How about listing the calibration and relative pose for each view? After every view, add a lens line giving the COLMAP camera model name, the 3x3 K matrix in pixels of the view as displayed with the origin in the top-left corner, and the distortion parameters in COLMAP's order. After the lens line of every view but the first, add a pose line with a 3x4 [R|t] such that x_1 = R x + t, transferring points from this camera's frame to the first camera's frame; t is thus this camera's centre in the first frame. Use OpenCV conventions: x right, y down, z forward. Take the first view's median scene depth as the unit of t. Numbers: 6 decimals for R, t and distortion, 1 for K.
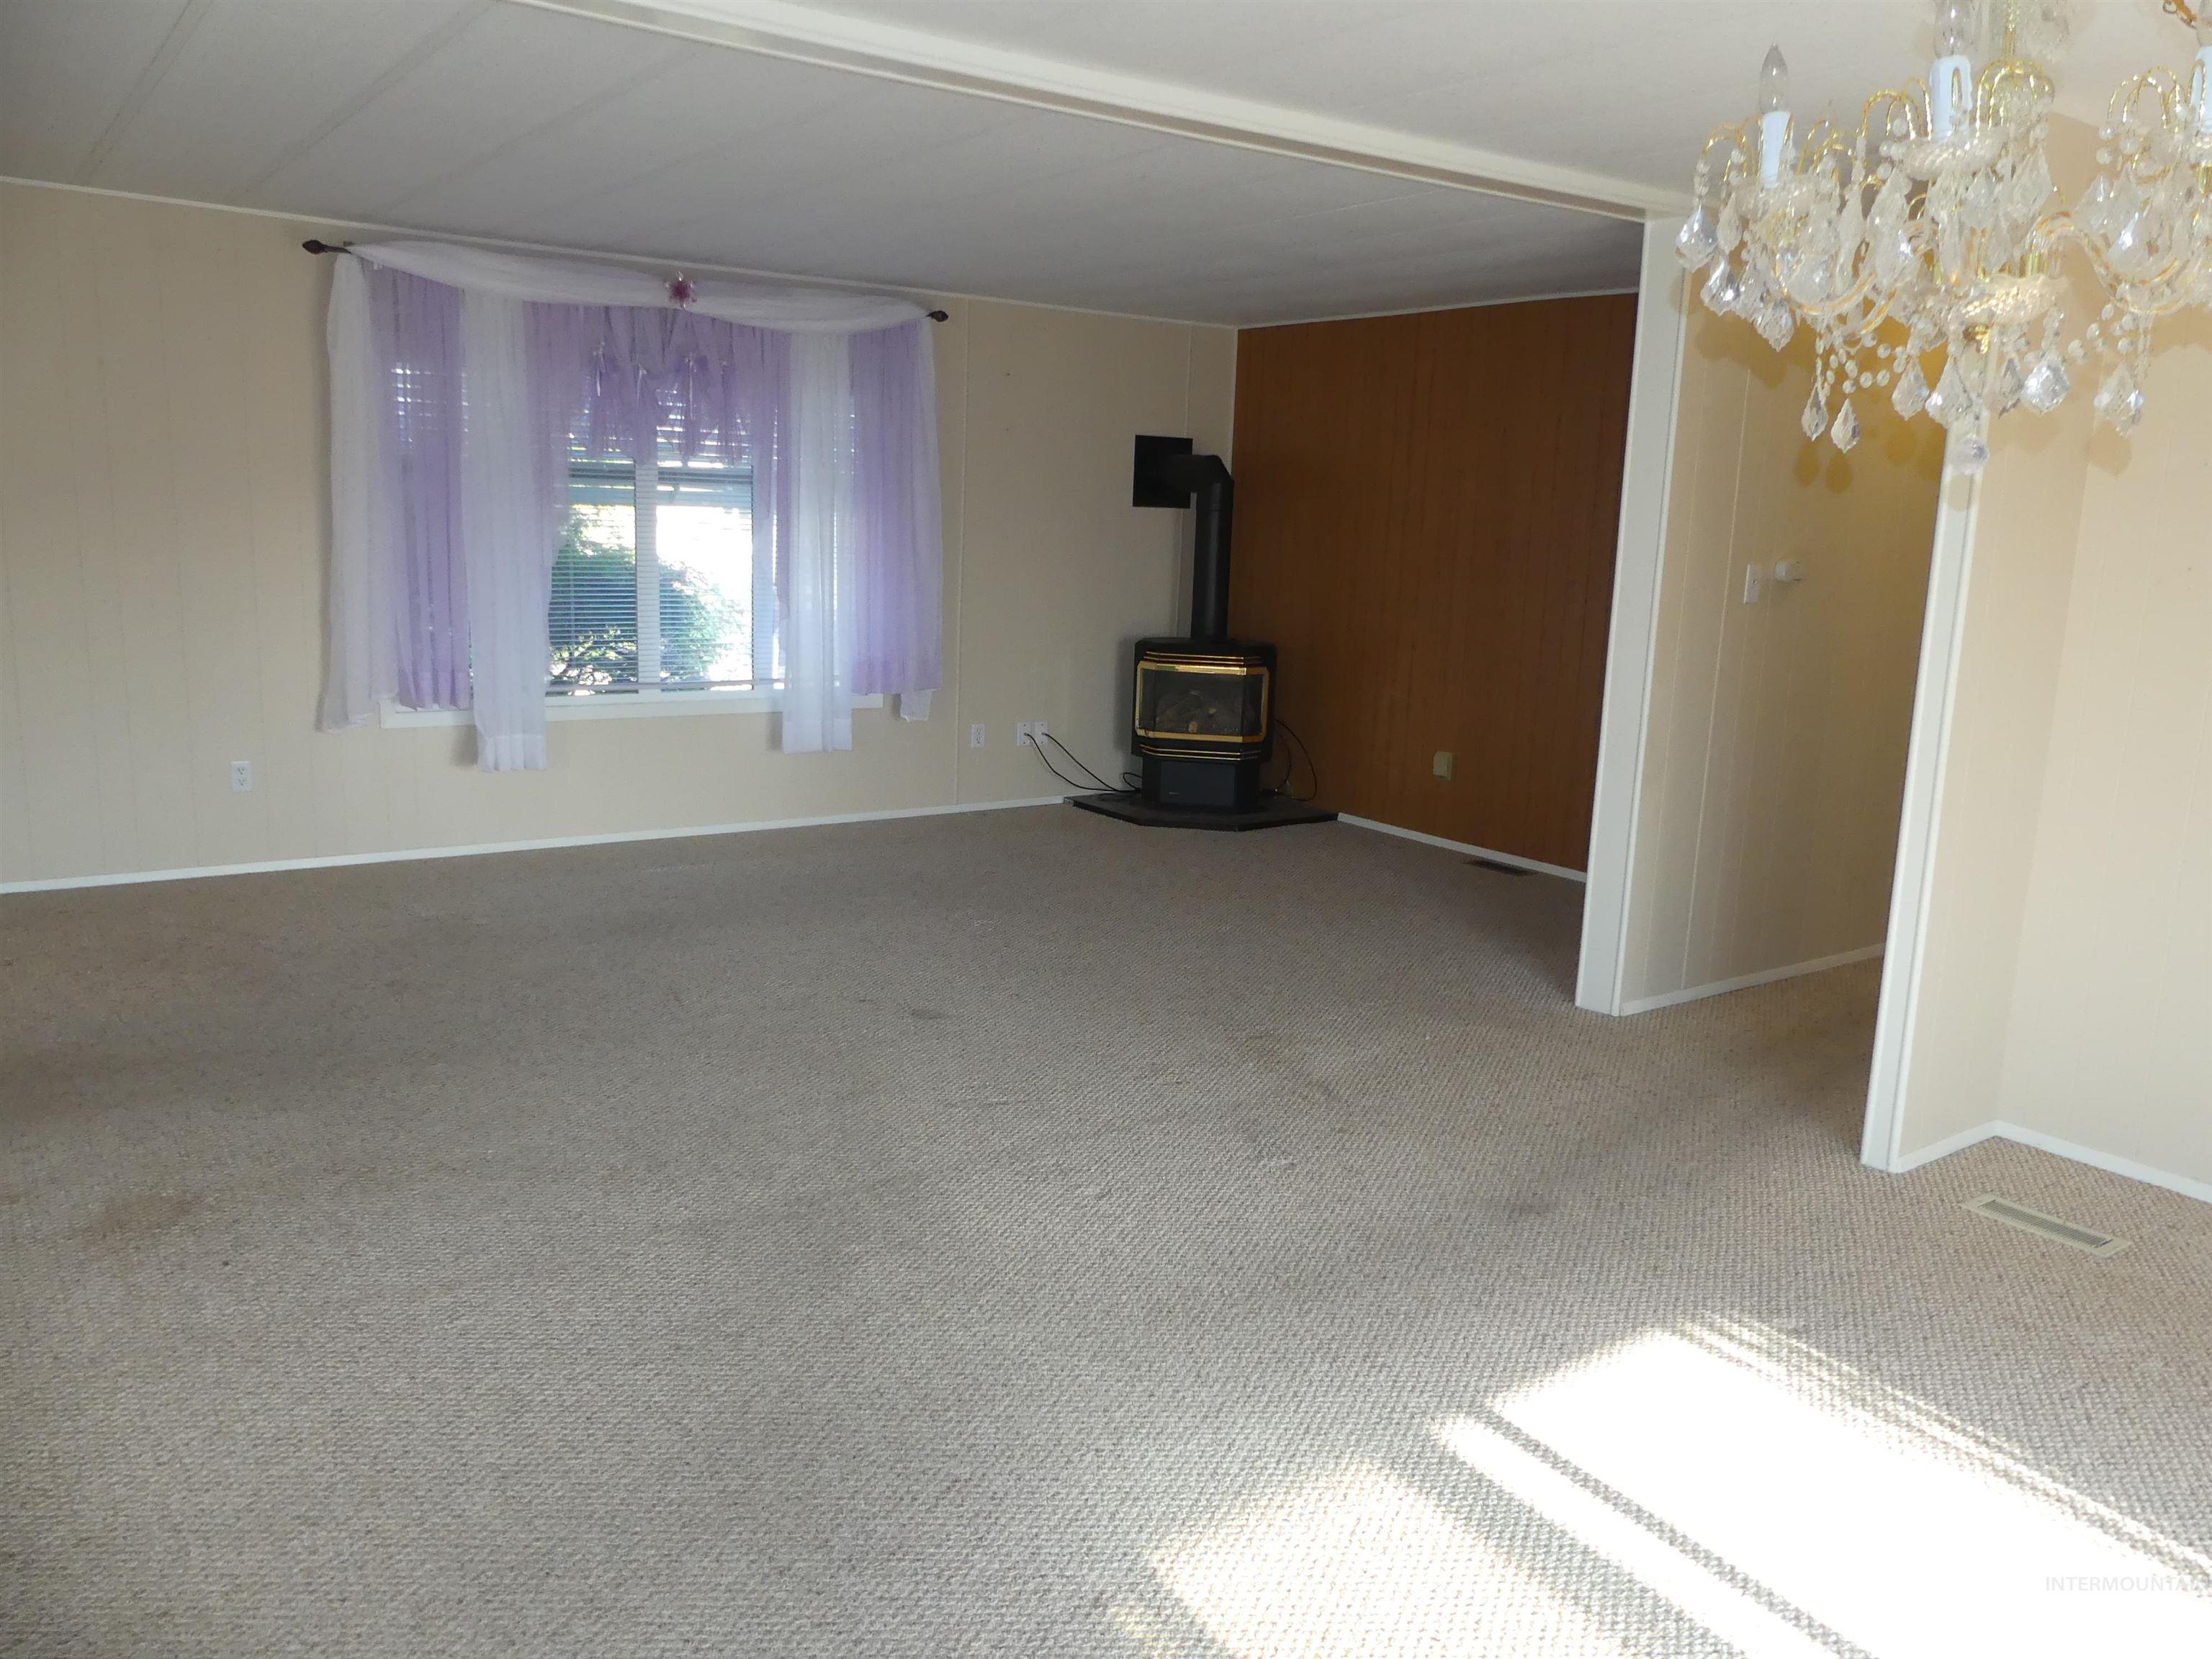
lens RADIAL K [[1663.7, 0, 1106.0], [0, 1663.7, 829.5], [0, 0, 1]] dist [-0.027125, 0.004640]
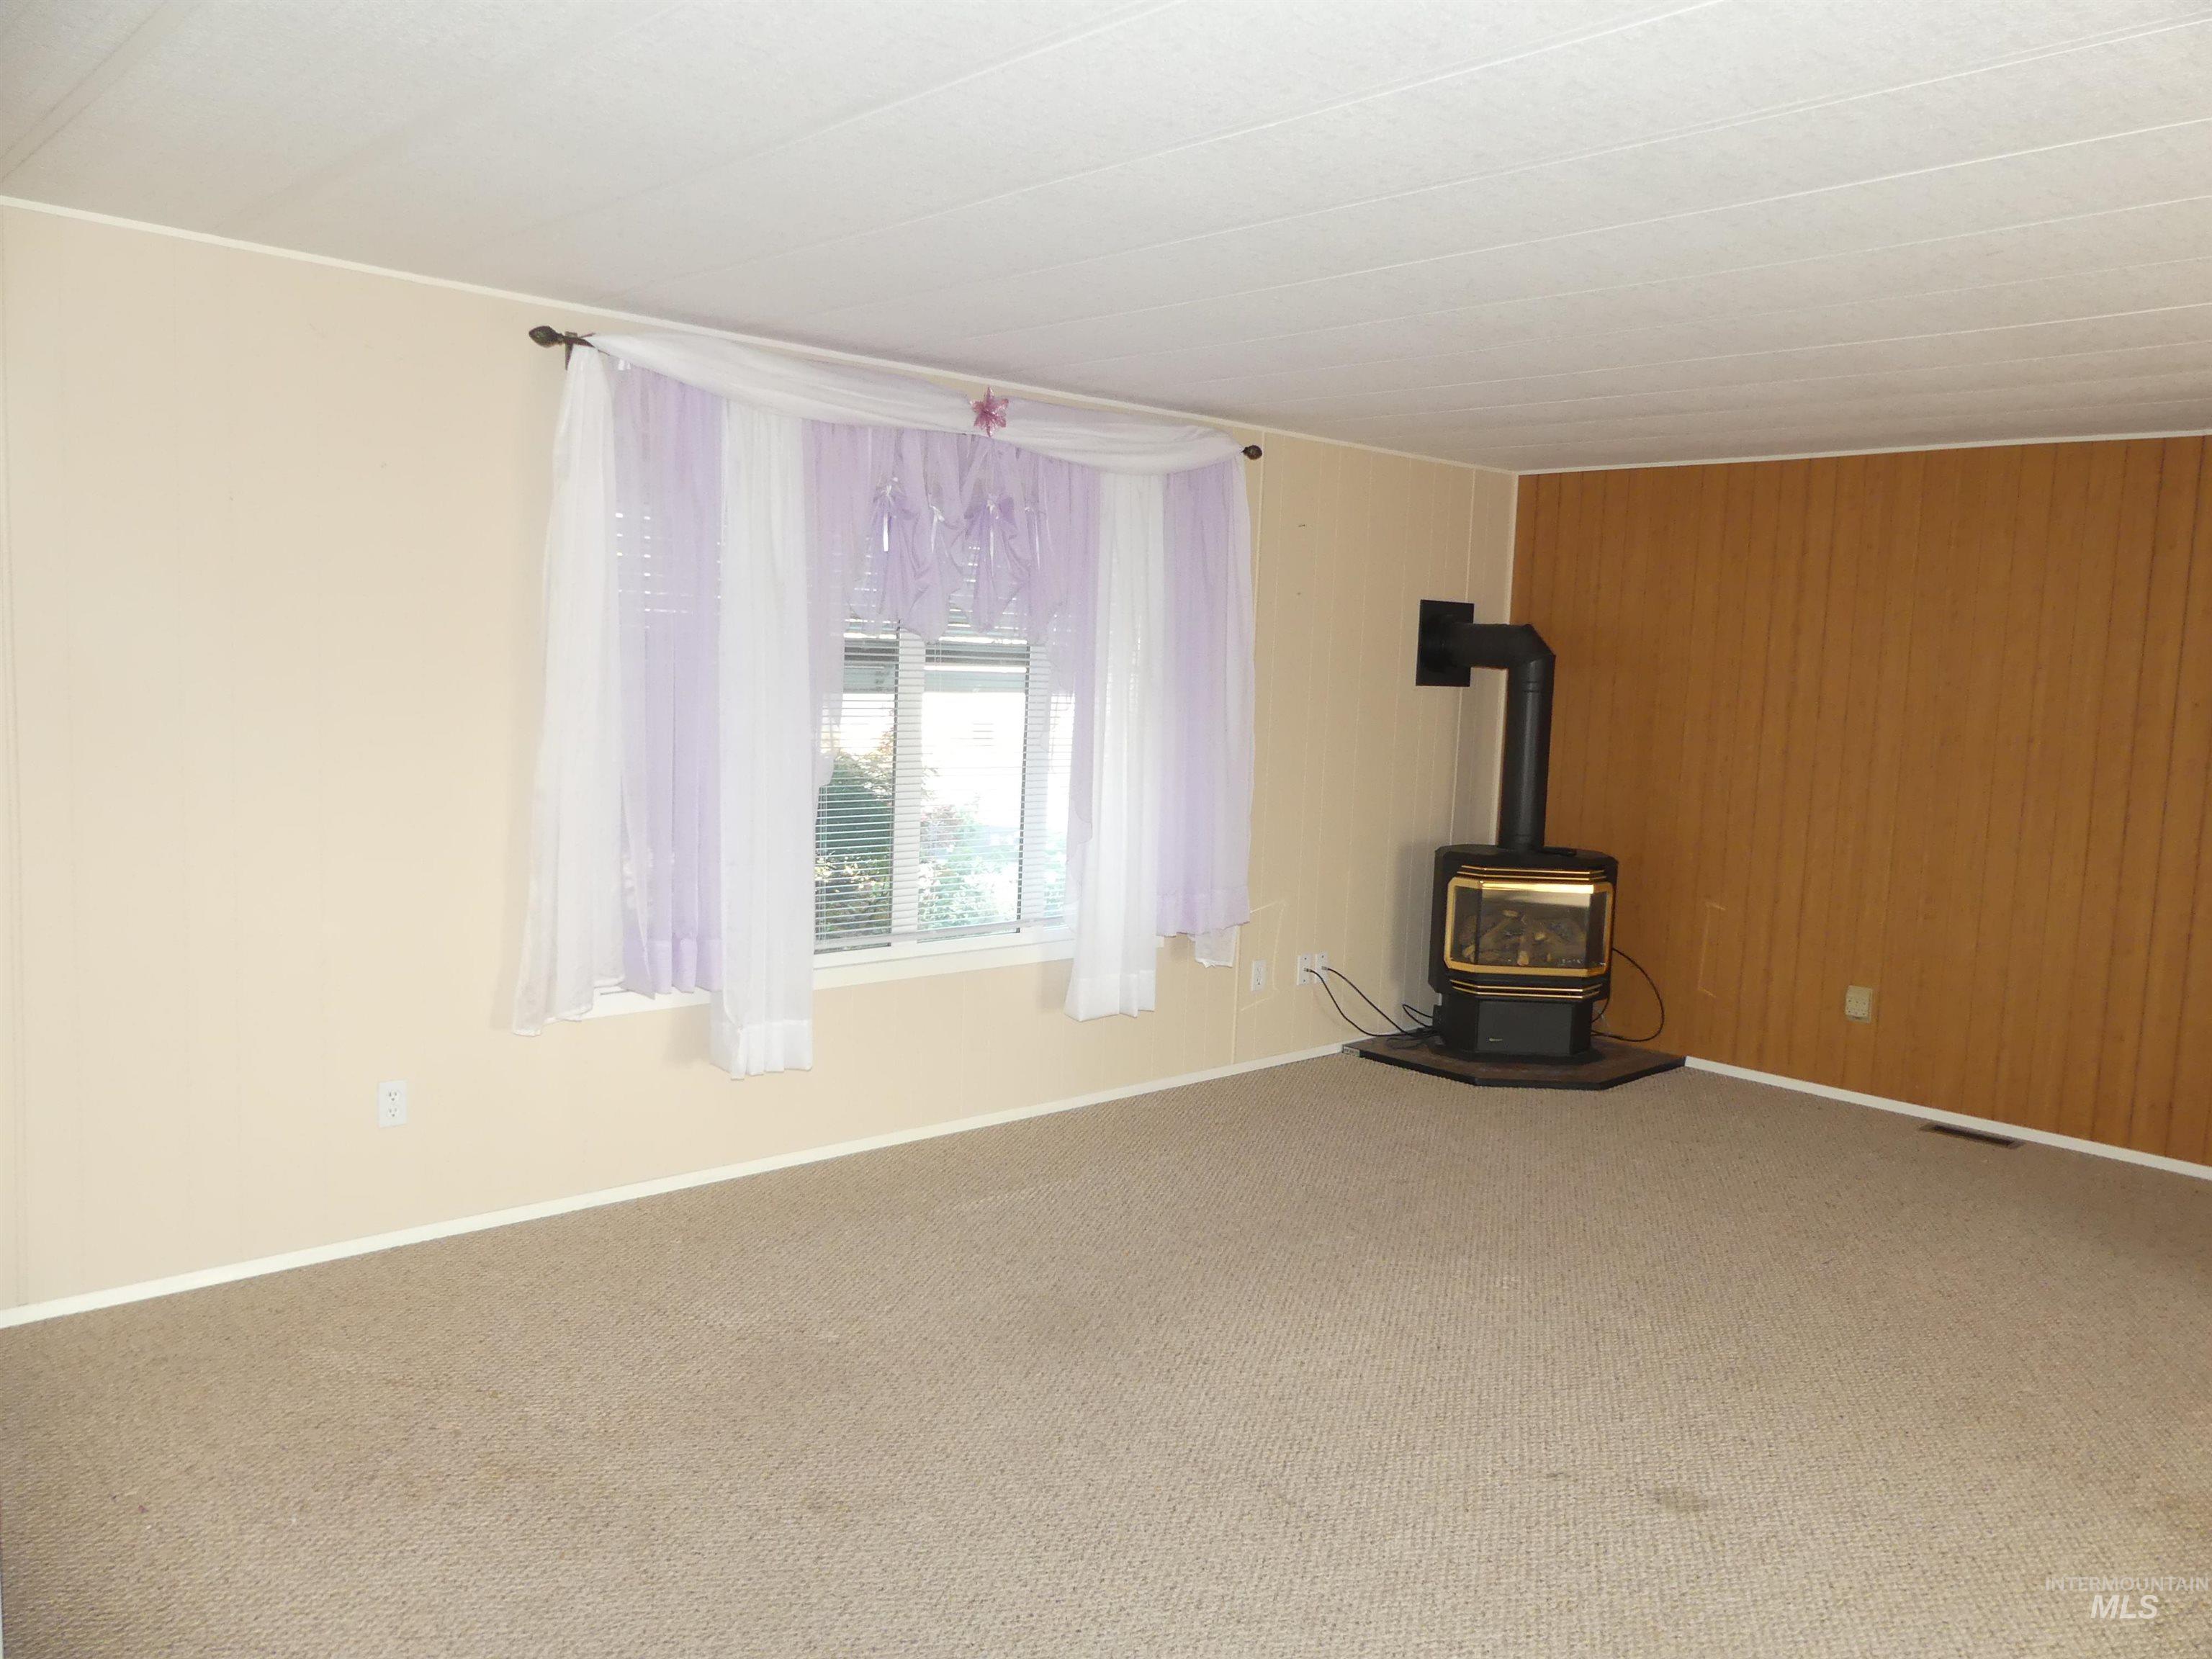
lens RADIAL K [[1663.7, 0, 1106.0], [0, 1663.7, 829.5], [0, 0, 1]] dist [-0.027125, 0.004640]
pose [[0.991468, -0.015578, 0.129414, -0.266275], [0.026407, 0.996251, -0.082386, -0.066521], [-0.127646, 0.085101, 0.988162, 0.238367]]
